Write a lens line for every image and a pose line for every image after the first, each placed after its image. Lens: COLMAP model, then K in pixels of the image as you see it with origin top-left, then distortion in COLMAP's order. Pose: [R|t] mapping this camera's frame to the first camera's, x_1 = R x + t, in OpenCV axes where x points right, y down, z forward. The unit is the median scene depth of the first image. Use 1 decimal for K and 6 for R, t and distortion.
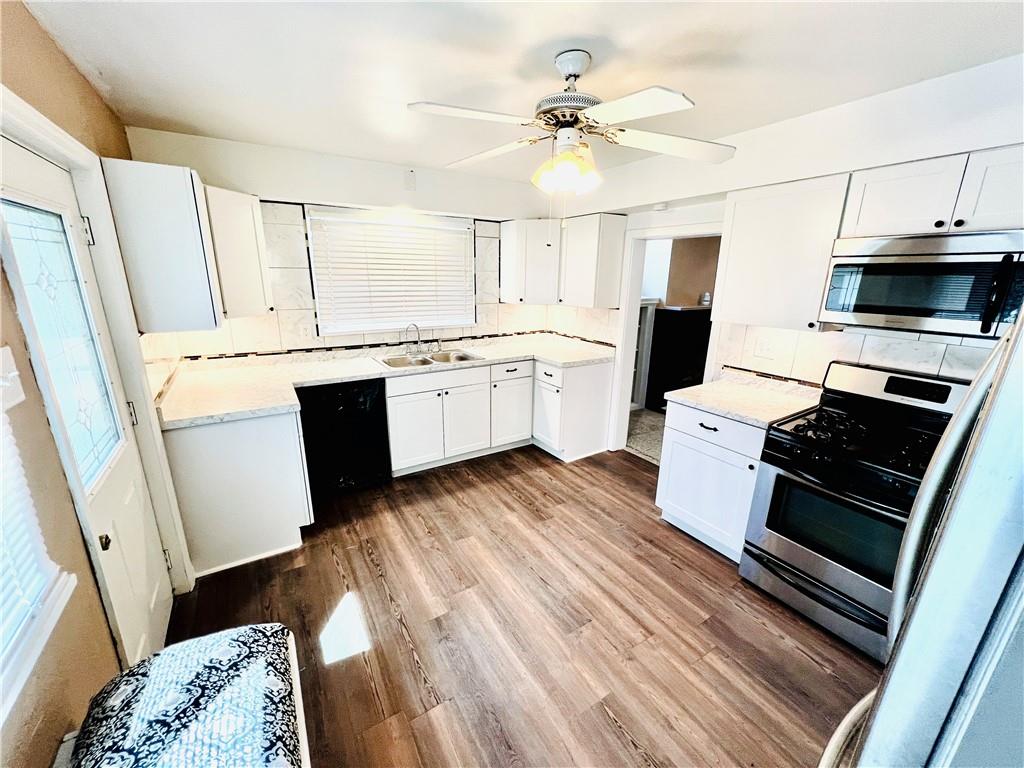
lens RADIAL K [[416.7, 0, 512.0], [0, 416.7, 384.0], [0, 0, 1]] dist [-0.001571, 0.004076]
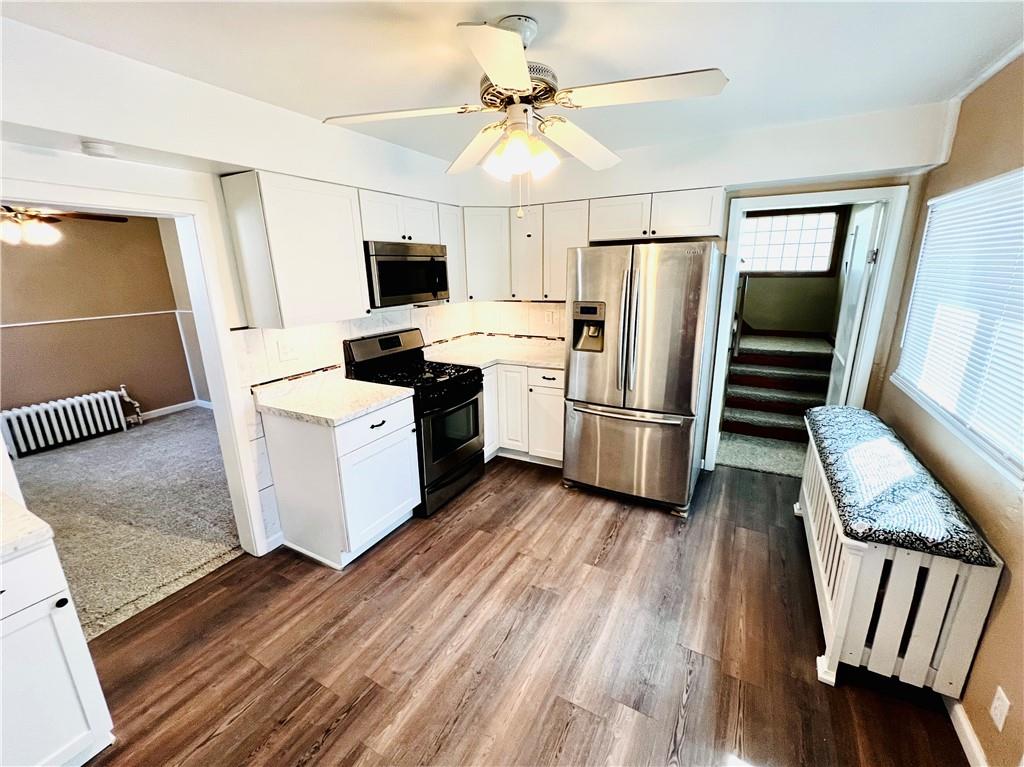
lens RADIAL K [[416.7, 0, 512.0], [0, 416.7, 383.5], [0, 0, 1]] dist [-0.001571, 0.004076]
pose [[-0.476089, -0.243390, 0.845045, -0.549652], [0.240273, 0.888371, 0.391236, -0.329267], [-0.845936, 0.389305, -0.364464, 1.170298]]
